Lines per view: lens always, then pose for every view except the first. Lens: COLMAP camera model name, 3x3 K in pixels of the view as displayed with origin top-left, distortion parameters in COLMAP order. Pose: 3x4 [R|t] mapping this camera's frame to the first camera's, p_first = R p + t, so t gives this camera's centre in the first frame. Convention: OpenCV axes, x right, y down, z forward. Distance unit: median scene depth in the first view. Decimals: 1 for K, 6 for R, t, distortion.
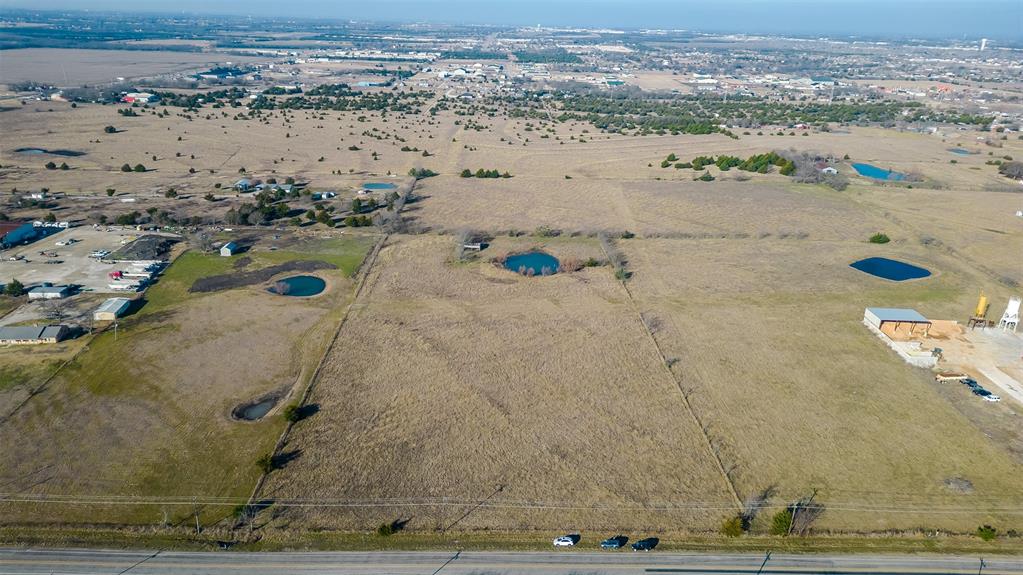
lens RADIAL K [[710.9, 0, 508.7], [0, 710.9, 289.1], [0, 0, 1]] dist [0.078087, -0.069490]
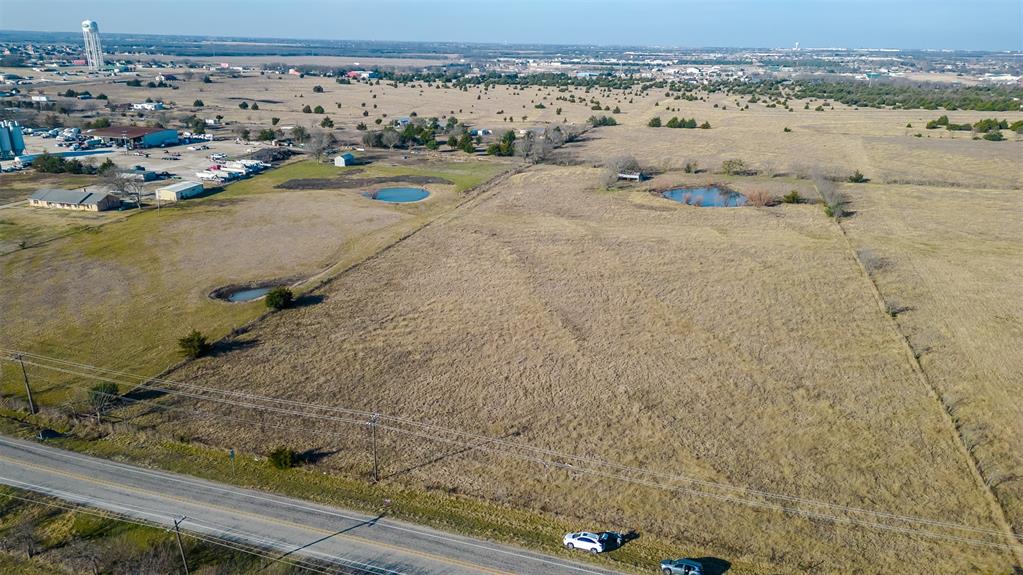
lens RADIAL K [[710.9, 0, 508.7], [0, 710.9, 289.1], [0, 0, 1]] dist [0.078087, -0.069490]
pose [[0.947539, 0.096249, -0.304805, 0.068608], [-0.106962, 0.994089, -0.018604, 0.085422], [0.301213, 0.050231, 0.952233, 0.223010]]
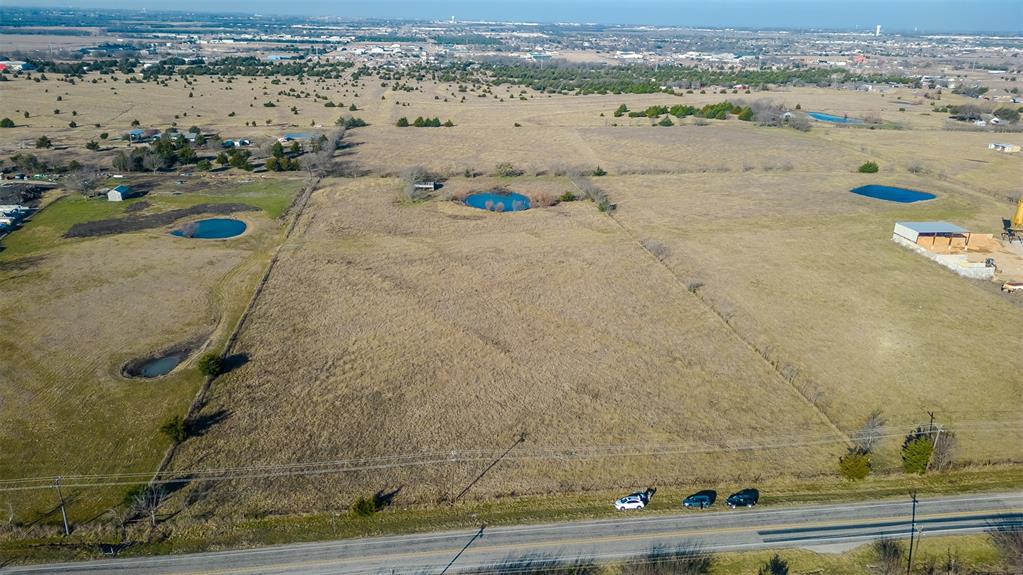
lens RADIAL K [[710.9, 0, 508.7], [0, 710.9, 289.1], [0, 0, 1]] dist [0.078087, -0.069490]
pose [[0.993353, -0.044811, 0.106028, -0.044365], [0.044403, 0.998994, 0.006203, 0.059100], [-0.106199, -0.001454, 0.994344, 0.141142]]
